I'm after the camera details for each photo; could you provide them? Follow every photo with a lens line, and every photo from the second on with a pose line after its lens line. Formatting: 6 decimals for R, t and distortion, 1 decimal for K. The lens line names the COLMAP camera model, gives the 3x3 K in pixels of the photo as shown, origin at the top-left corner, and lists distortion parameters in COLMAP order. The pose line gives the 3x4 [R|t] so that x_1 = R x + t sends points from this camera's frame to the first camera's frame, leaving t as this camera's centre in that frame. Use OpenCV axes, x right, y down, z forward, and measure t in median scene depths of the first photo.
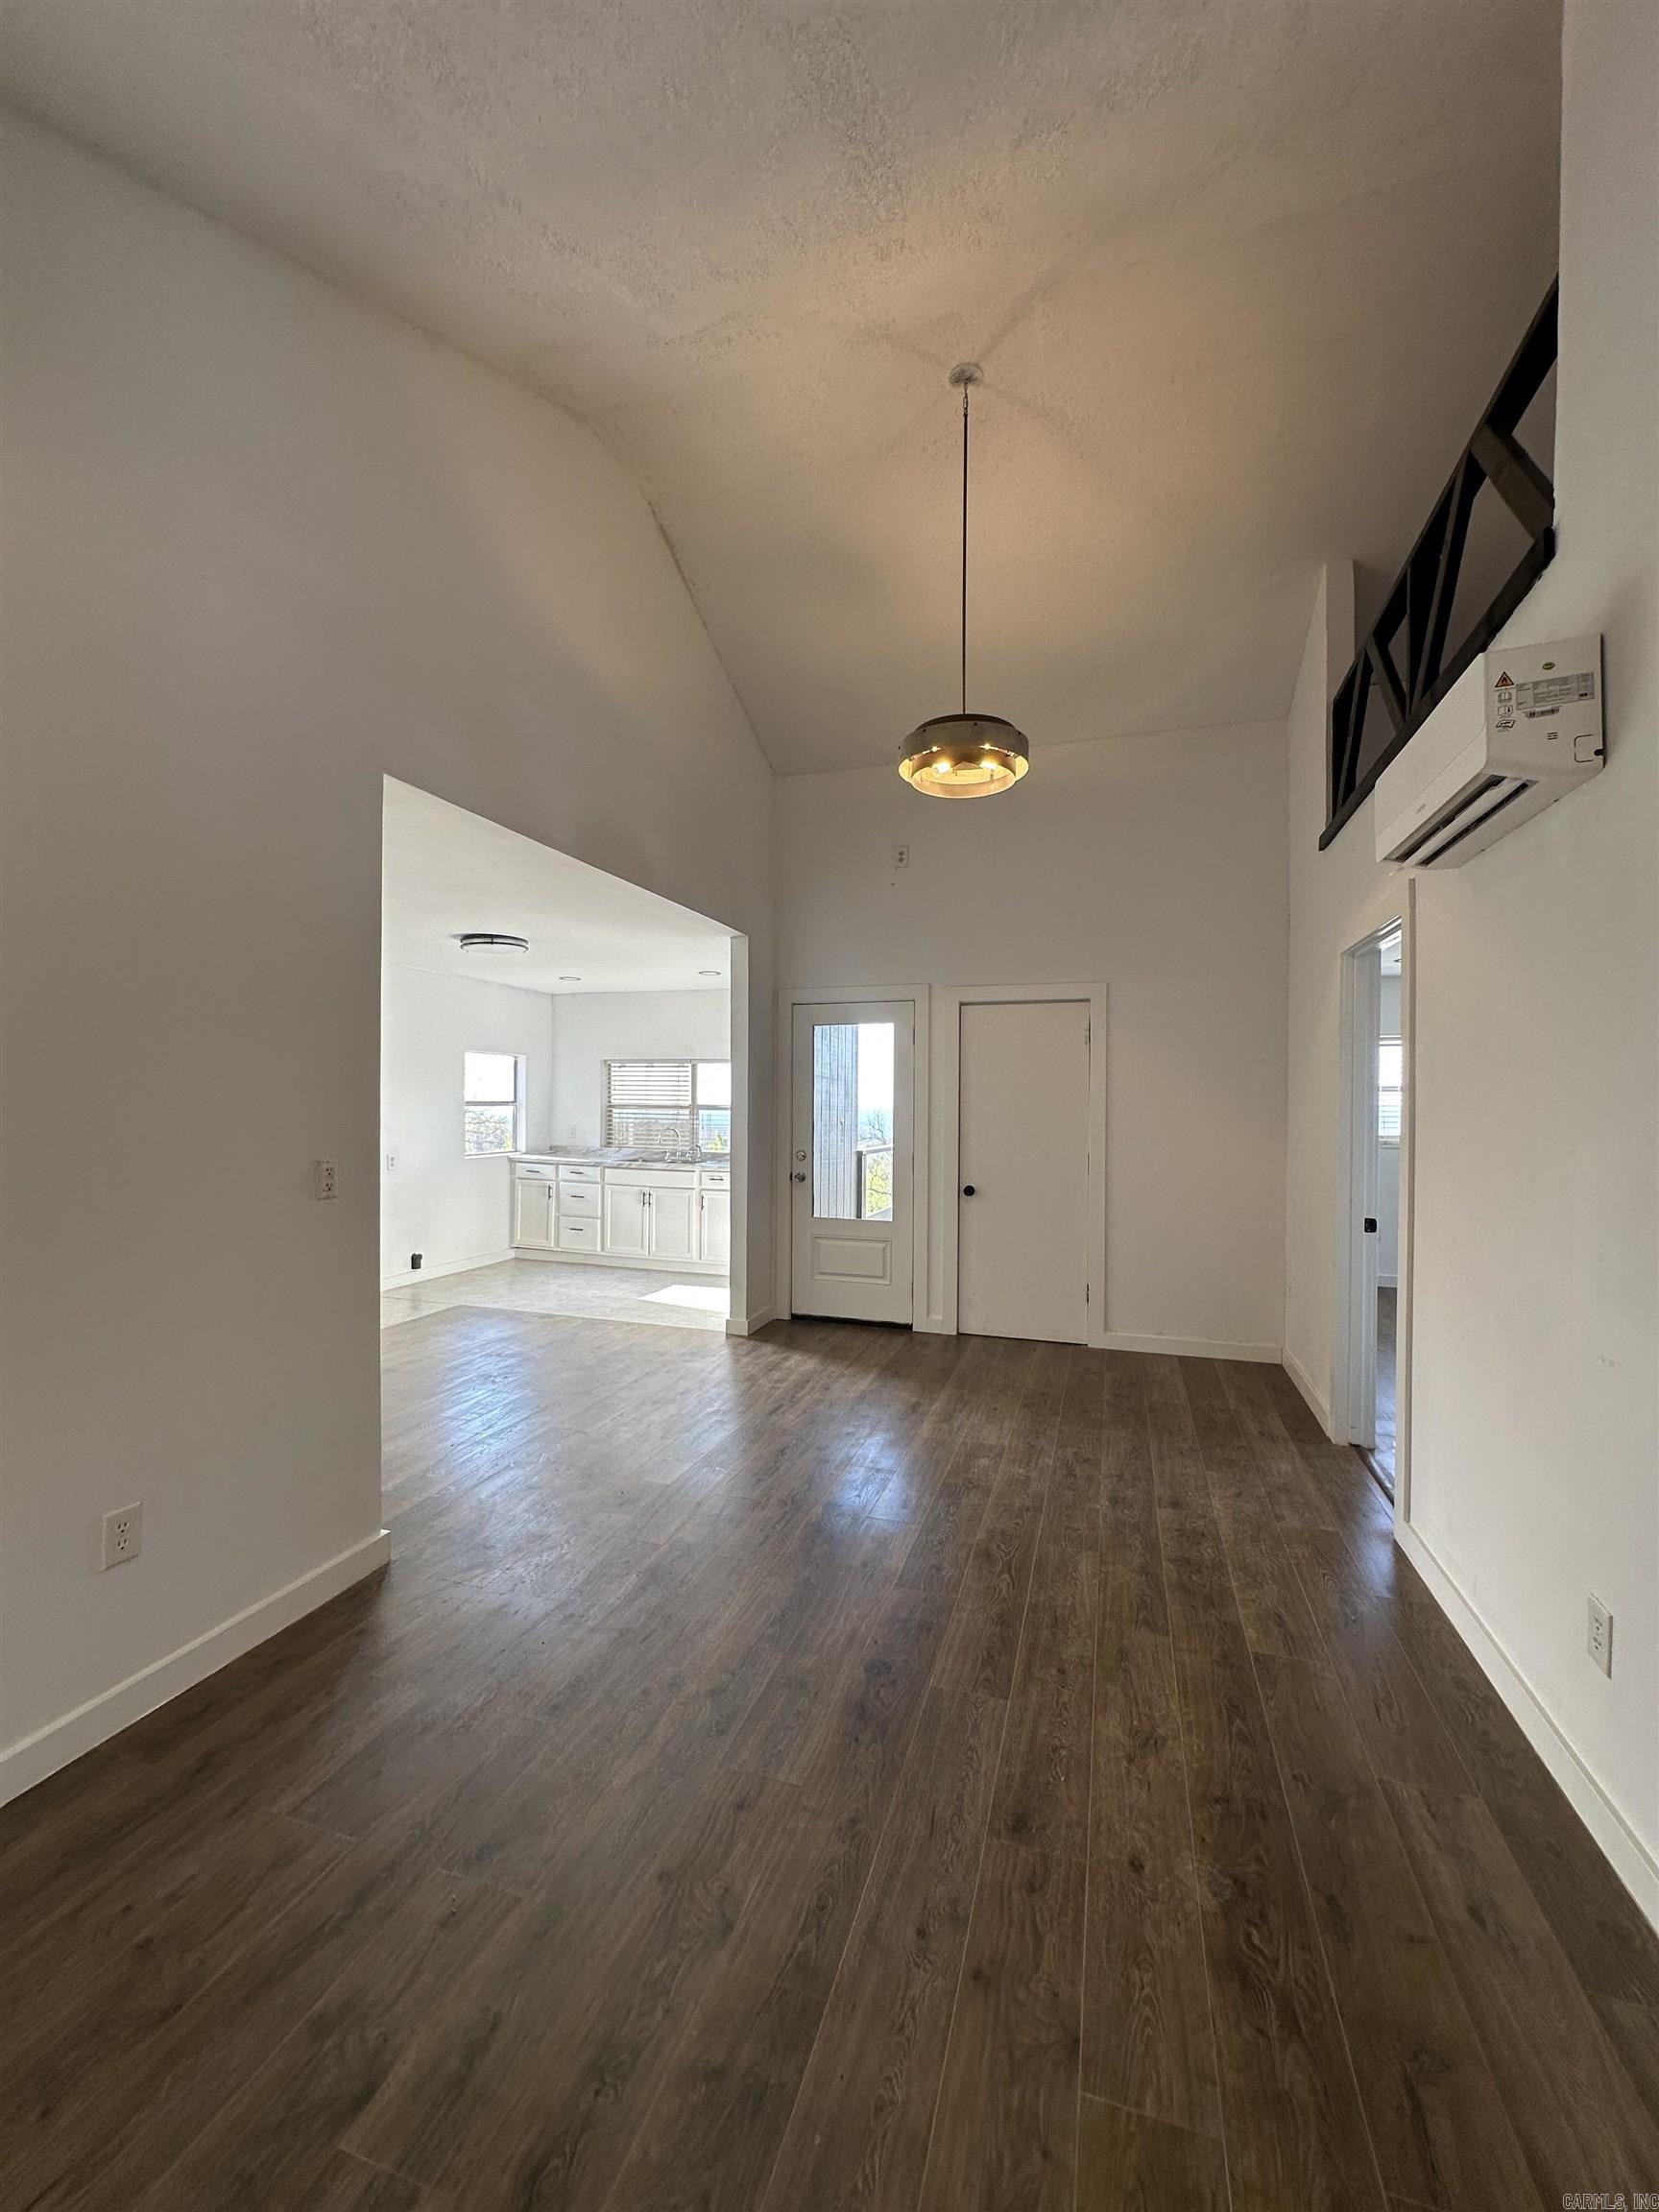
lens RADIAL K [[885.8, 0, 829.5], [0, 885.8, 1106.0], [0, 0, 1]] dist [-0.000395, 0.000075]
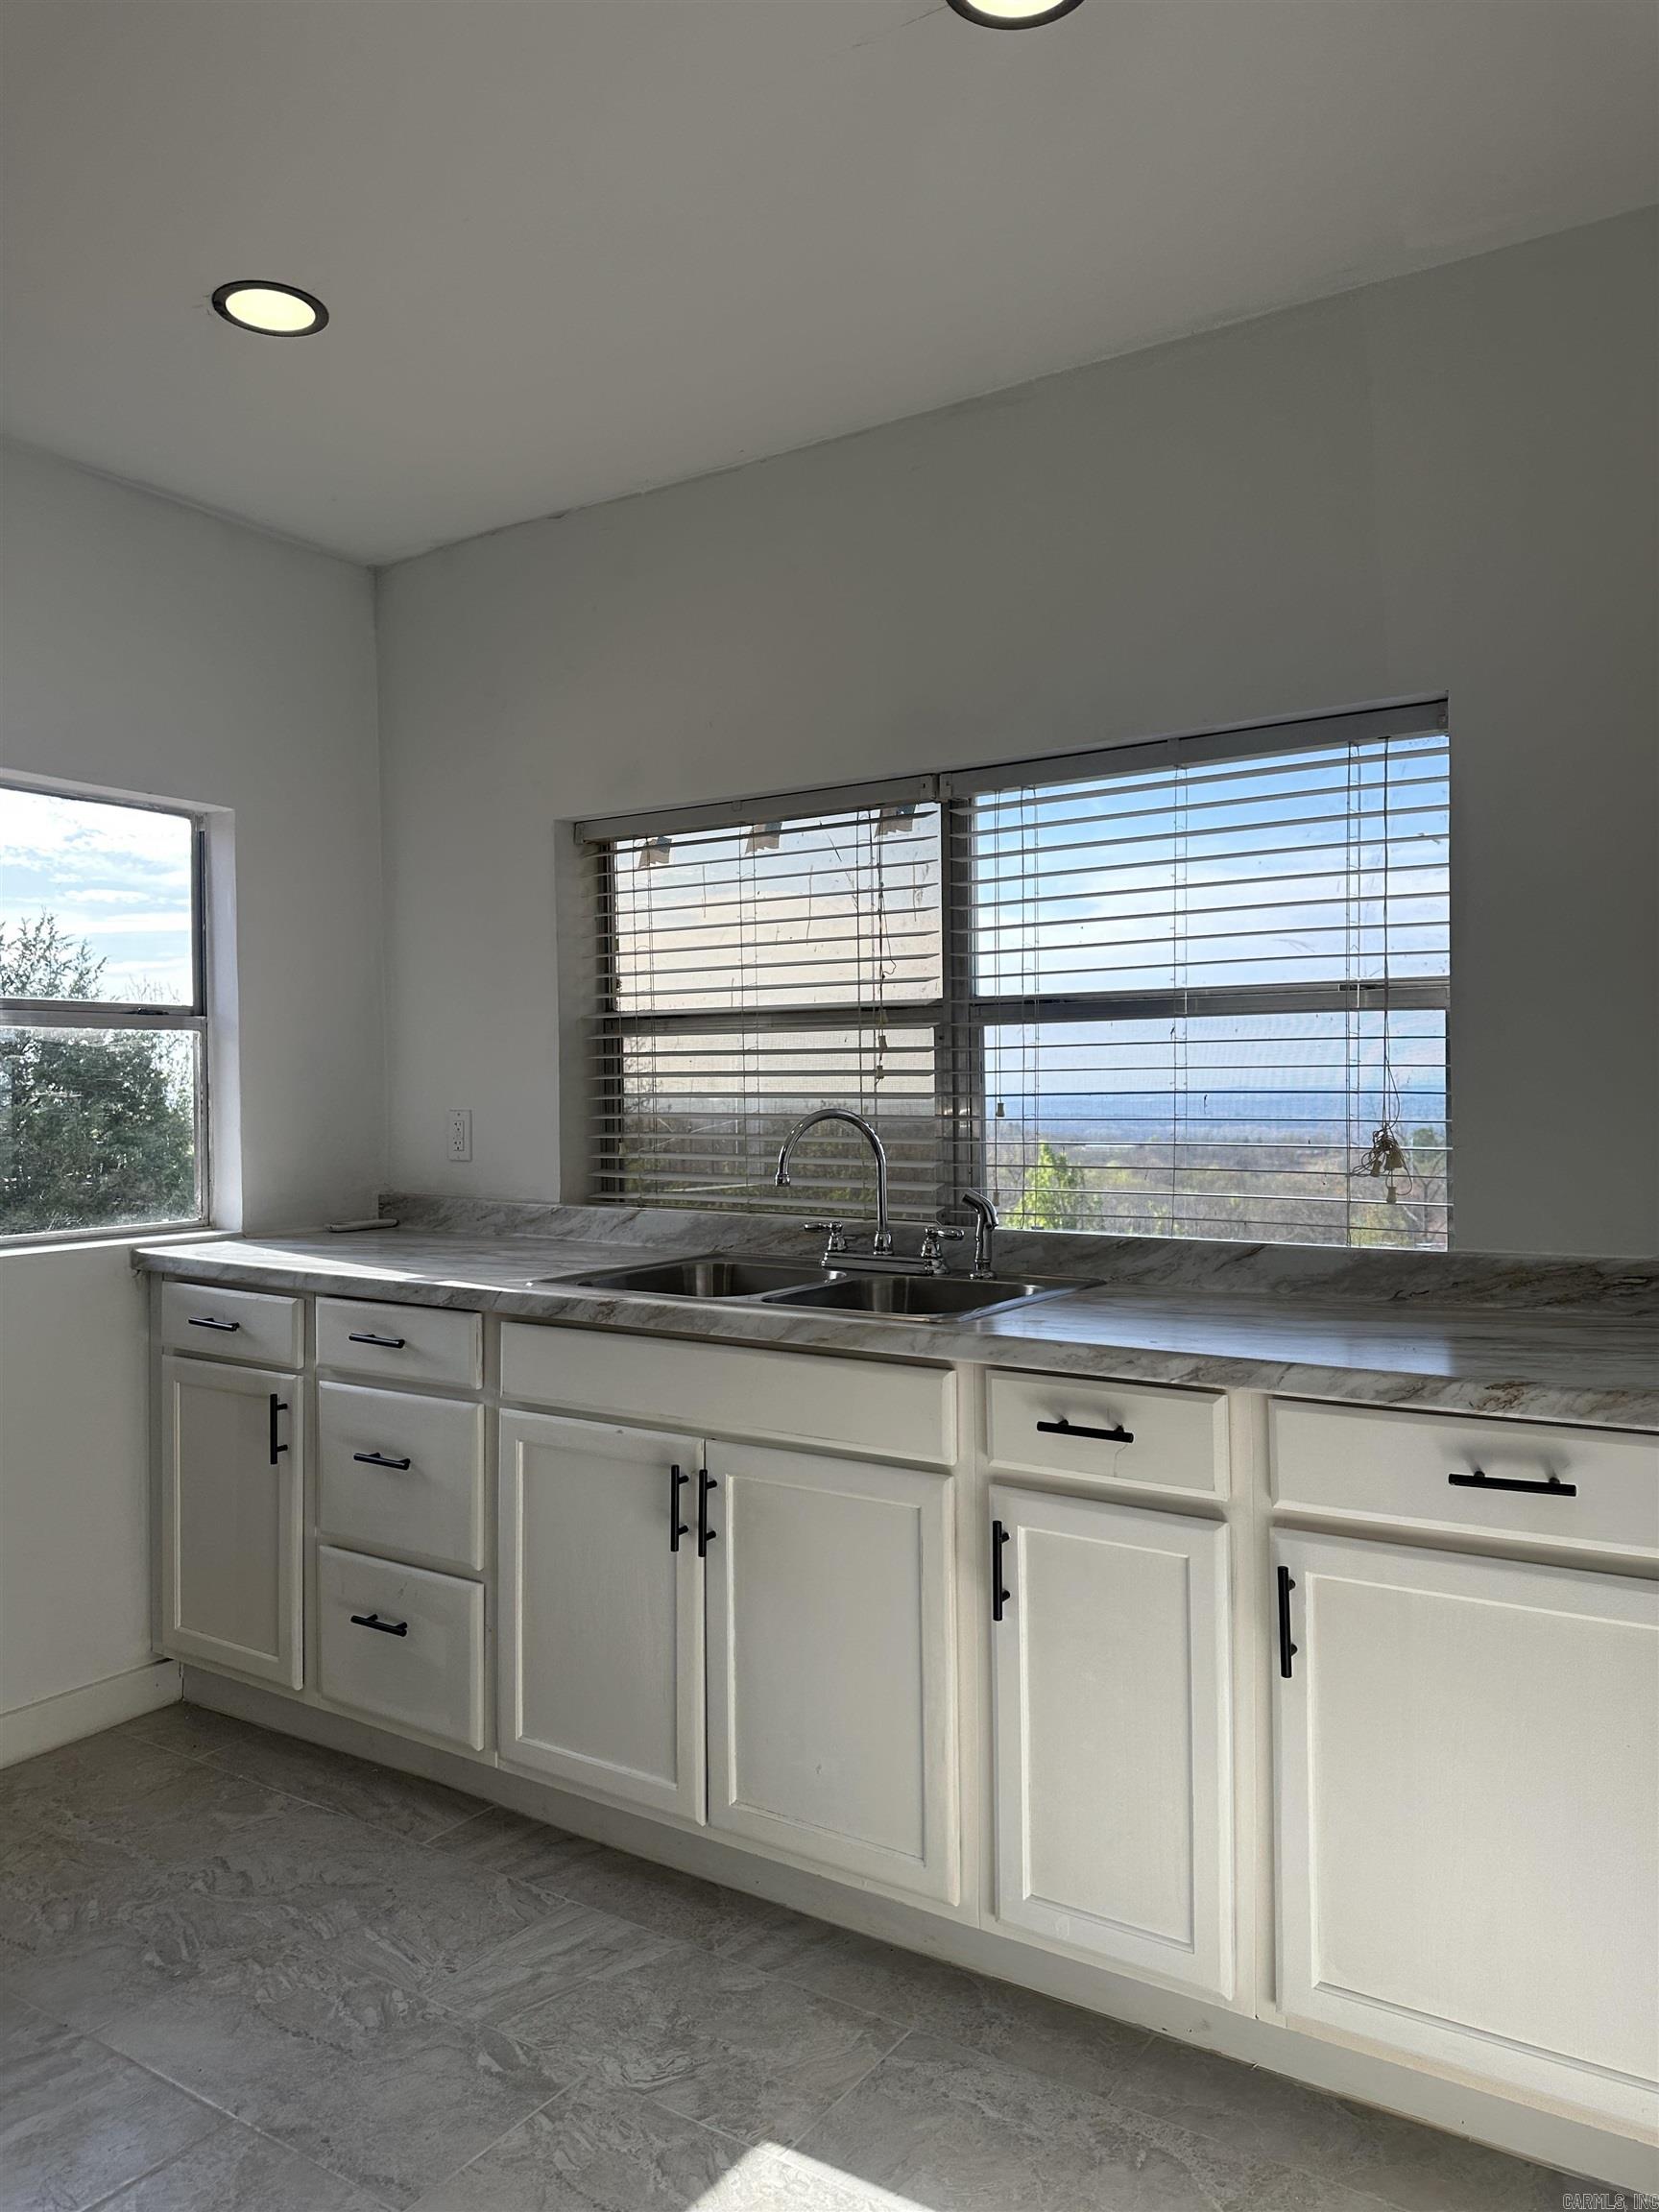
lens RADIAL K [[1513.9, 0, 829.5], [0, 1513.9, 1106.0], [0, 0, 1]] dist [0.001679, 0.000034]
pose [[0.960704, -0.017106, -0.277048, -0.121427], [0.019832, 0.999779, 0.007040, 0.029042], [0.276866, -0.012258, 0.960830, 0.930959]]
